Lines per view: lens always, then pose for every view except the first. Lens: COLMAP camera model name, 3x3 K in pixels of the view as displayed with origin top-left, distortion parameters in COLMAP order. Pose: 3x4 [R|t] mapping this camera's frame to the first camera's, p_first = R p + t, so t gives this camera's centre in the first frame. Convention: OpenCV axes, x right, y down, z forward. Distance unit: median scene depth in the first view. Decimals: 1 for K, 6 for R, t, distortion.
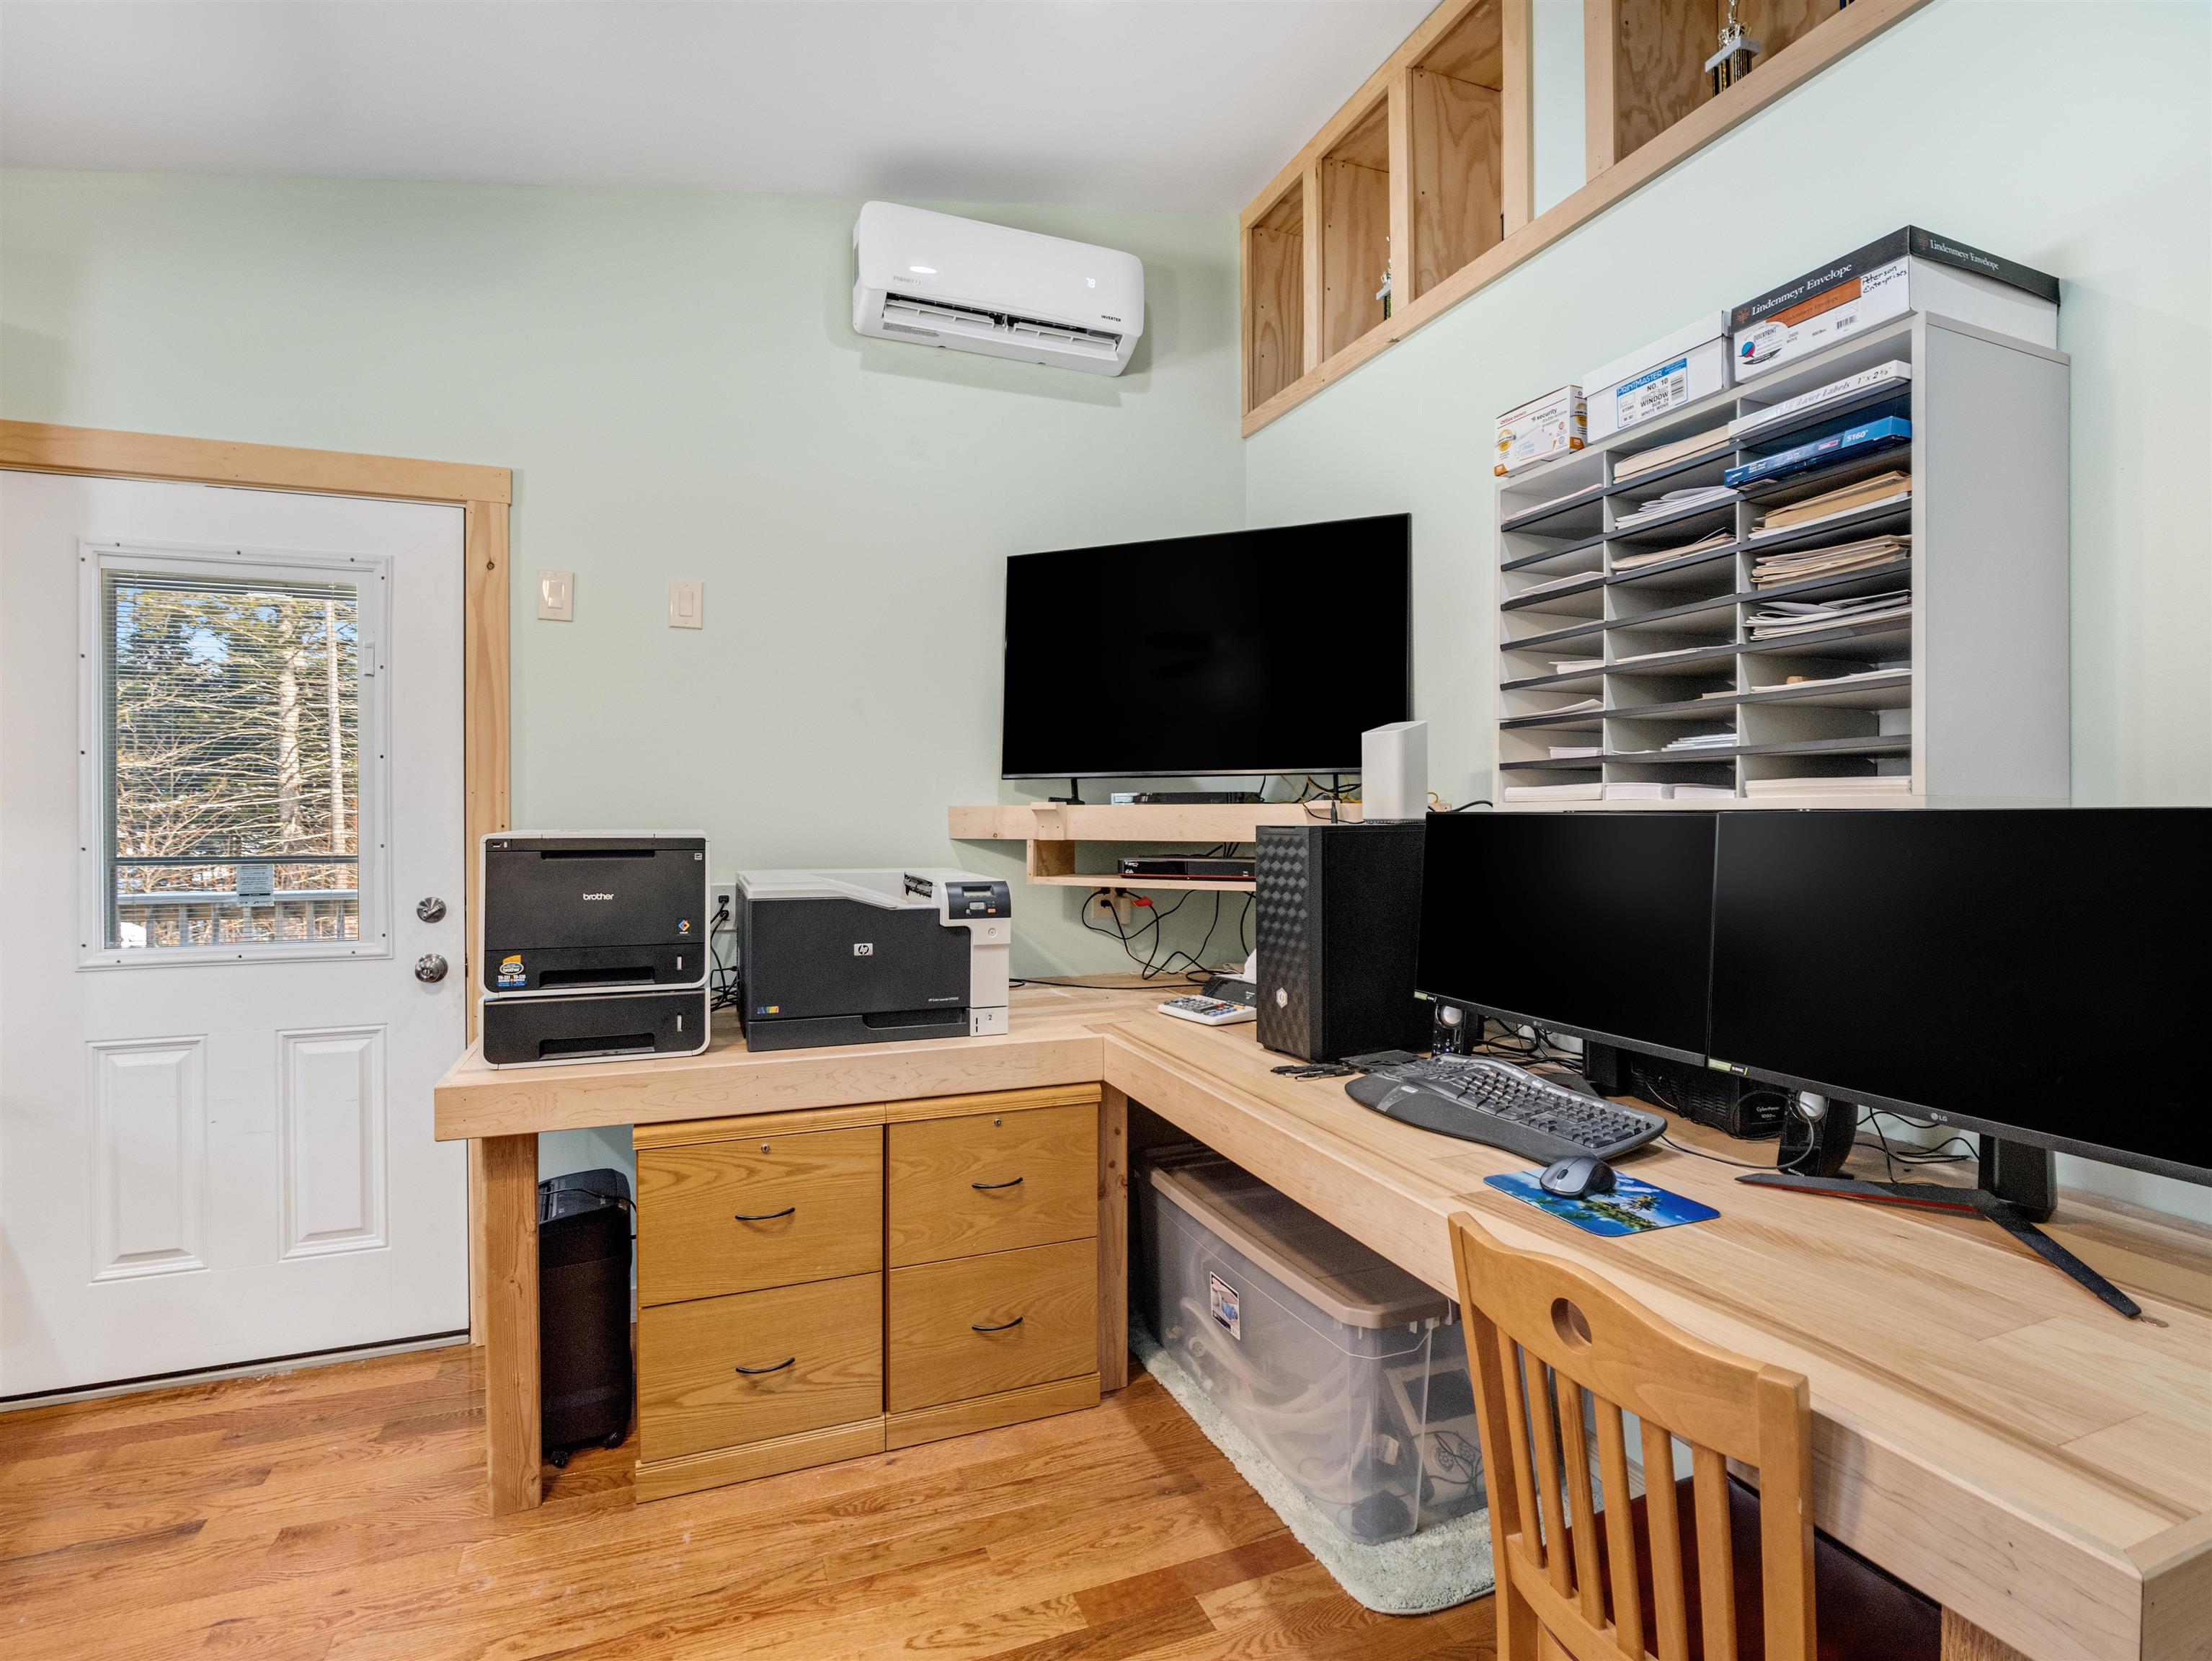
lens RADIAL K [[1102.8, 0, 1103.6], [0, 1102.8, 784.9], [0, 0, 1]] dist [0.001141, -0.009409]
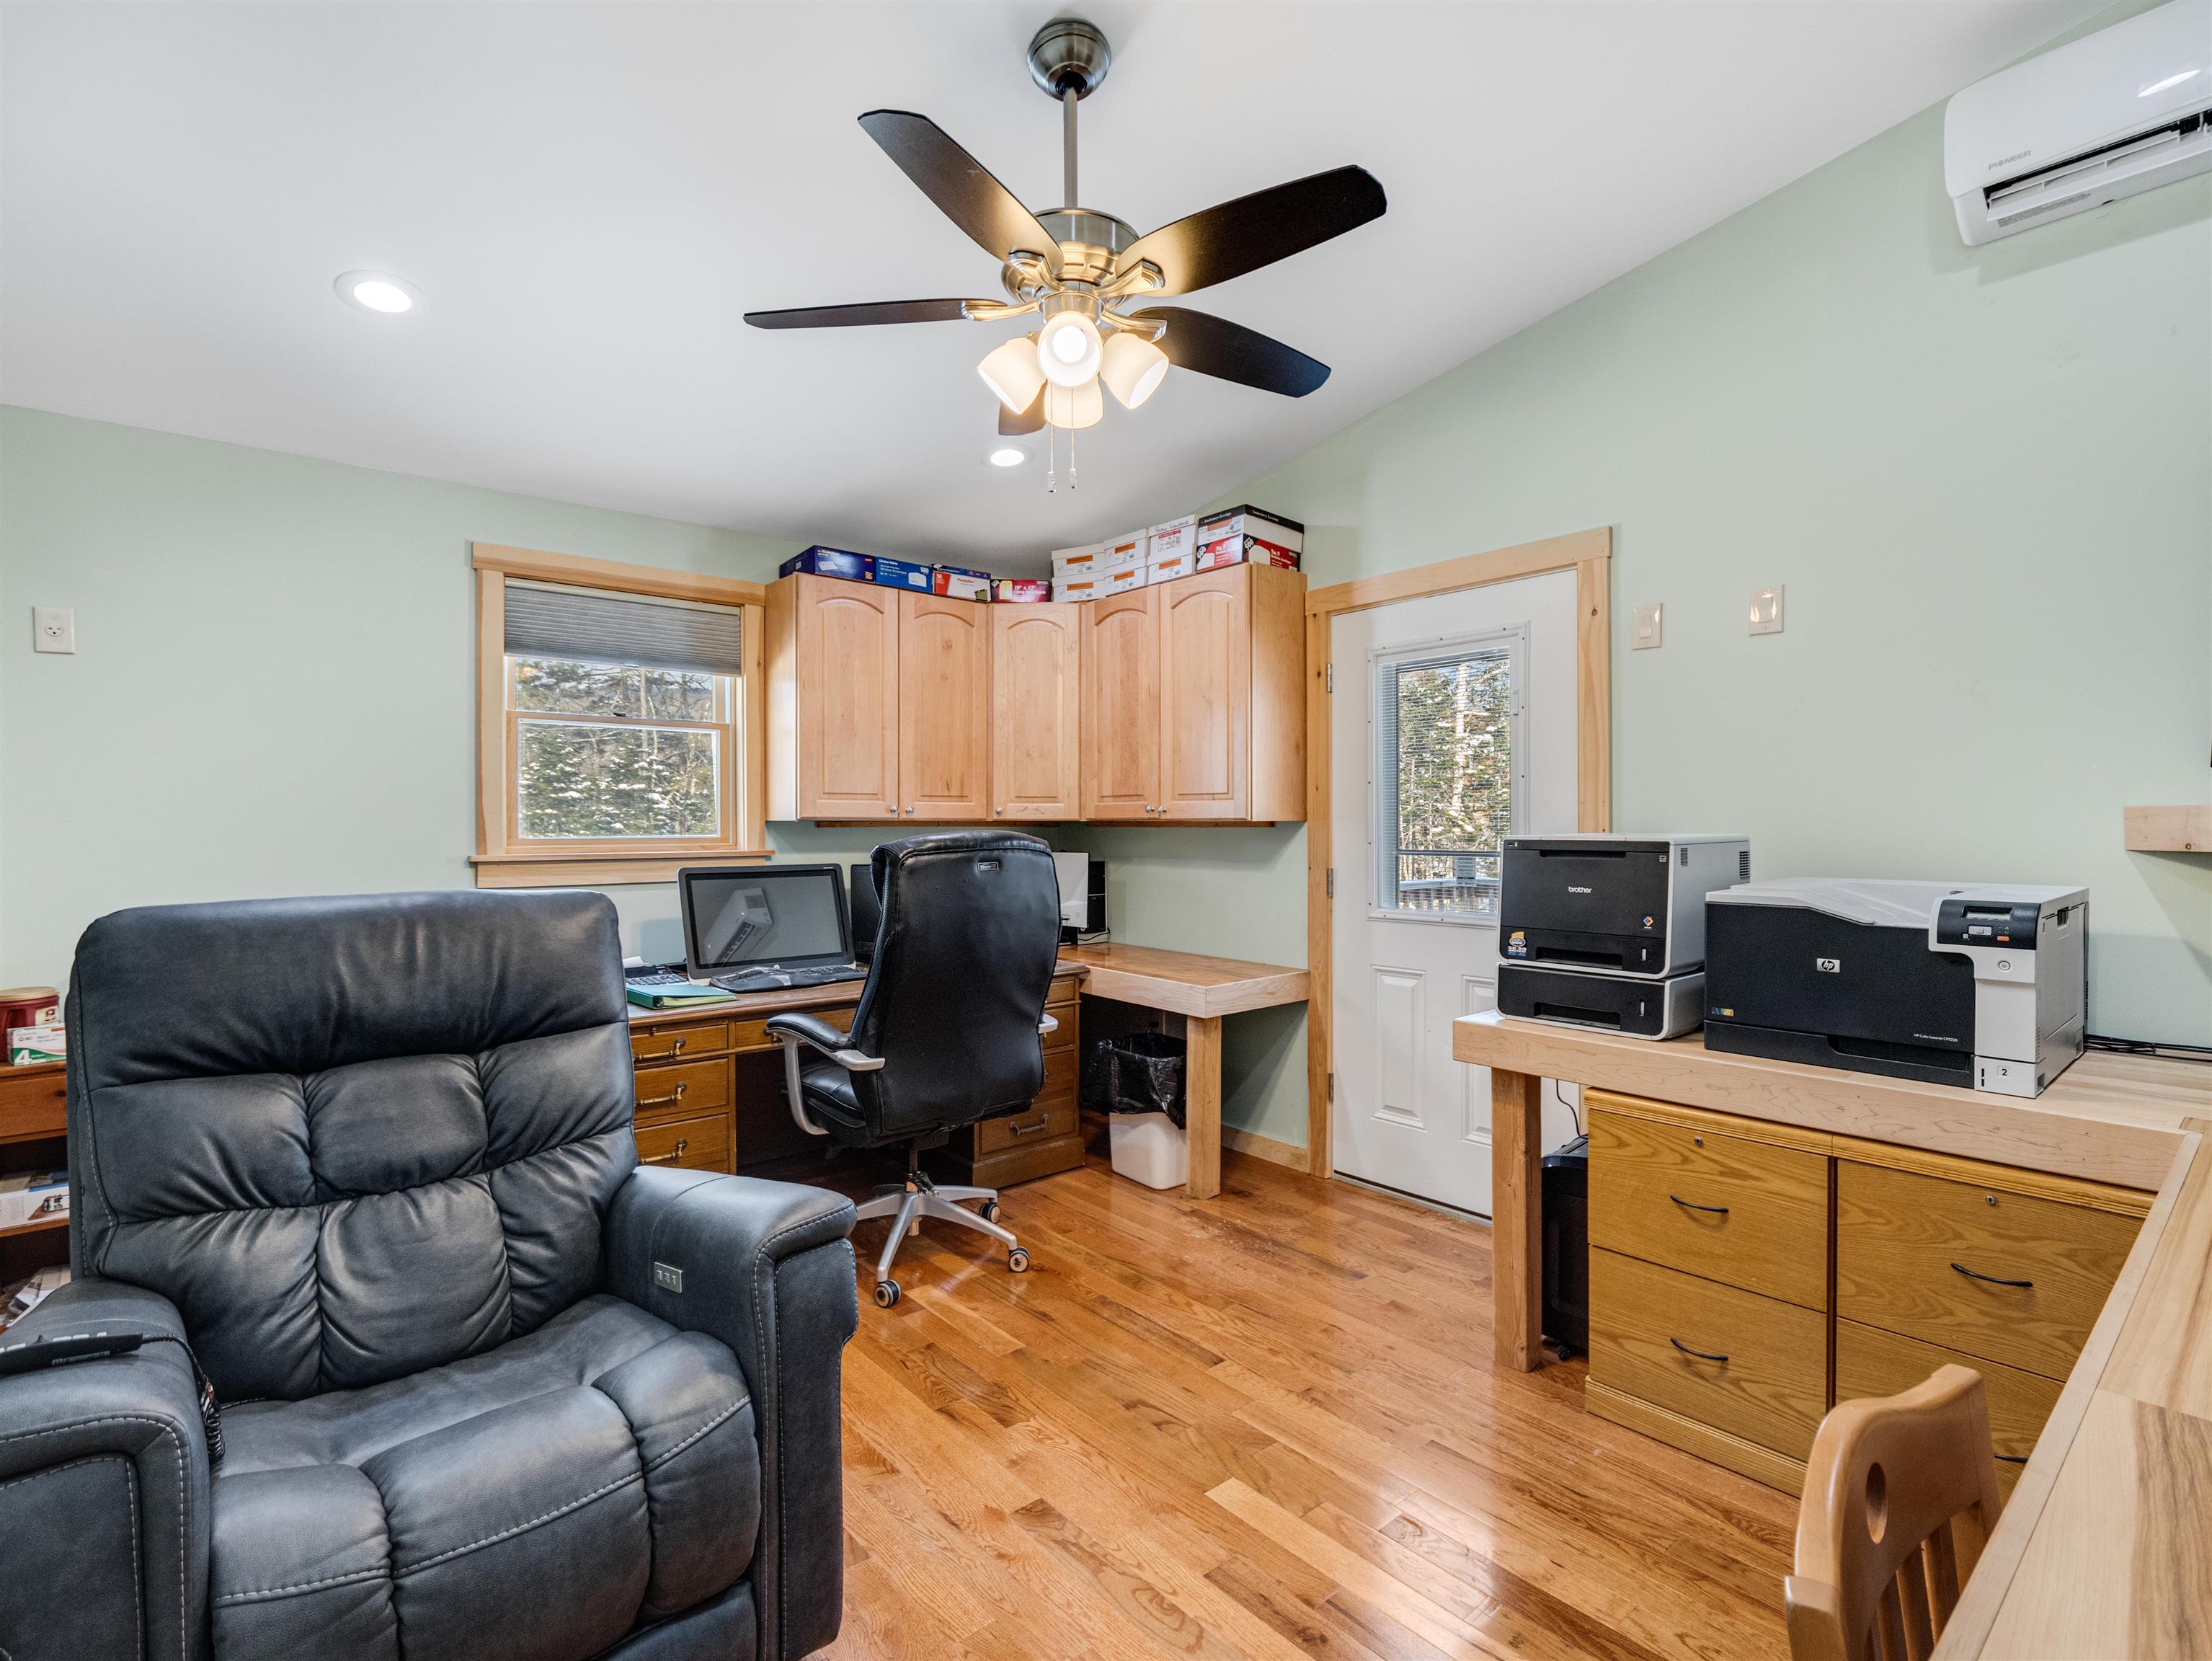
lens RADIAL K [[1102.8, 0, 1103.6], [0, 1102.8, 784.9], [0, 0, 1]] dist [0.001141, -0.009409]
pose [[0.305373, -0.034486, -0.951608, 0.503343], [0.028449, 0.999228, -0.027083, 0.006501], [0.951808, -0.018802, 0.306118, 0.152077]]
